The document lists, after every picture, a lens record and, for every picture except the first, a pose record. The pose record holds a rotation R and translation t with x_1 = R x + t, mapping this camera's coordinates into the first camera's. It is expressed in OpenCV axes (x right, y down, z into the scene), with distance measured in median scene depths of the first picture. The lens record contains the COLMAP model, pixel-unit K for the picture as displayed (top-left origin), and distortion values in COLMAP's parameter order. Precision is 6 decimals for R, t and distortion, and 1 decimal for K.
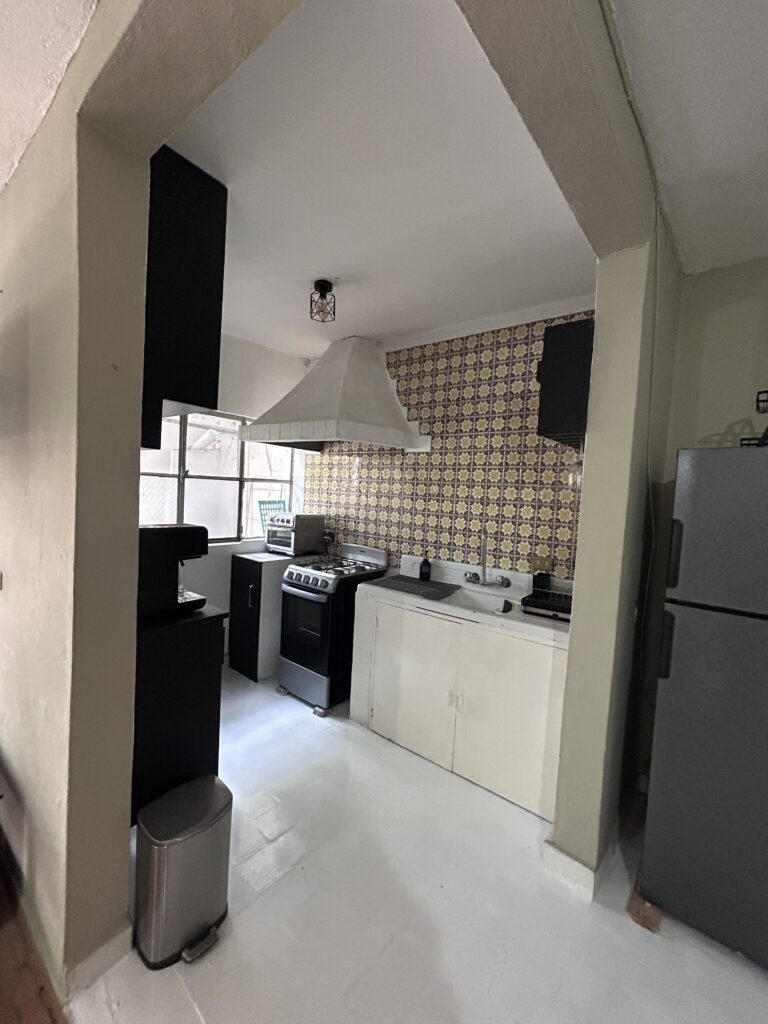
lens RADIAL K [[415.5, 0, 381.5], [0, 415.5, 512.1], [0, 0, 1]] dist [-0.003304, -0.000492]
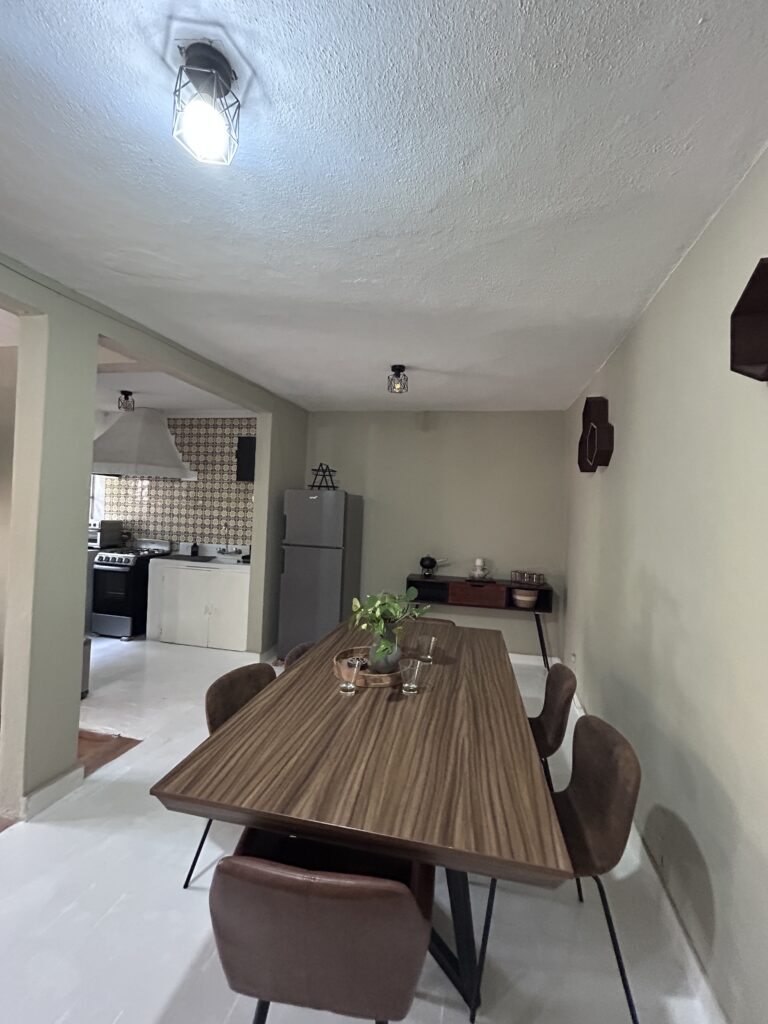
lens RADIAL K [[415.5, 0, 380.8], [0, 415.5, 512.4], [0, 0, 1]] dist [-0.003304, -0.000492]
pose [[0.893840, -0.016654, 0.448077, 0.027199], [0.027463, 0.999467, -0.017636, 0.037134], [-0.447545, 0.028069, 0.893821, -0.912437]]
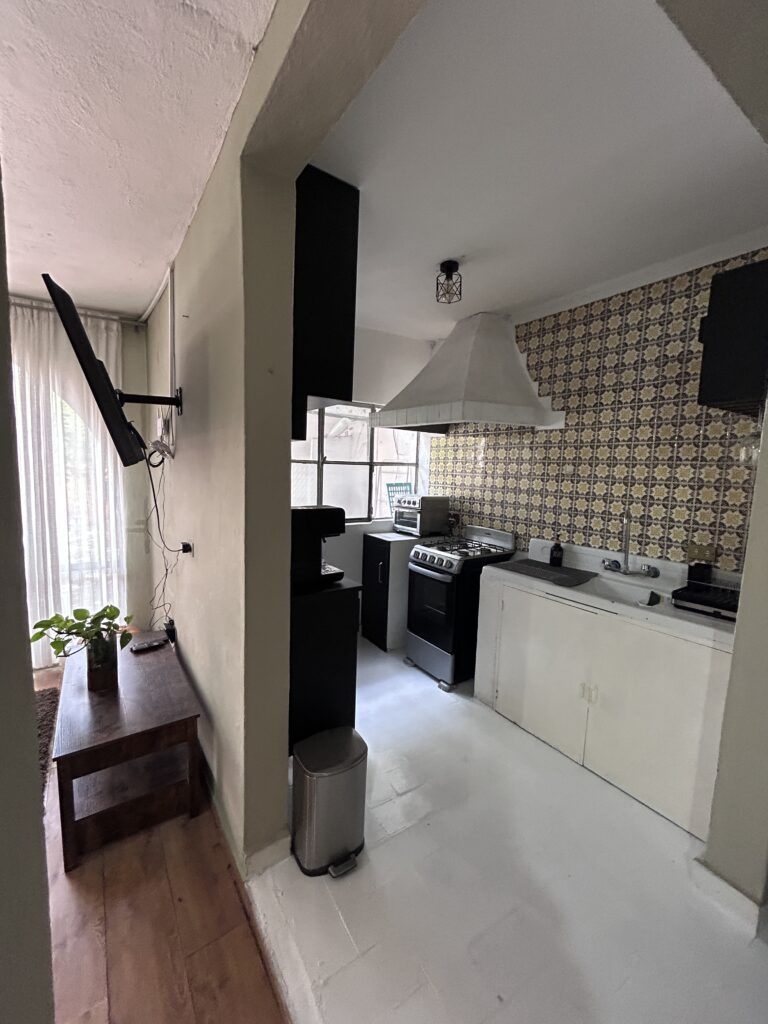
lens RADIAL K [[415.5, 0, 379.6], [0, 415.5, 512.3], [0, 0, 1]] dist [-0.003304, -0.000492]
pose [[0.955160, 0.009244, -0.295944, -0.000366], [0.004296, 0.998975, 0.045068, -0.001992], [0.296058, -0.044319, 0.954141, -0.019540]]
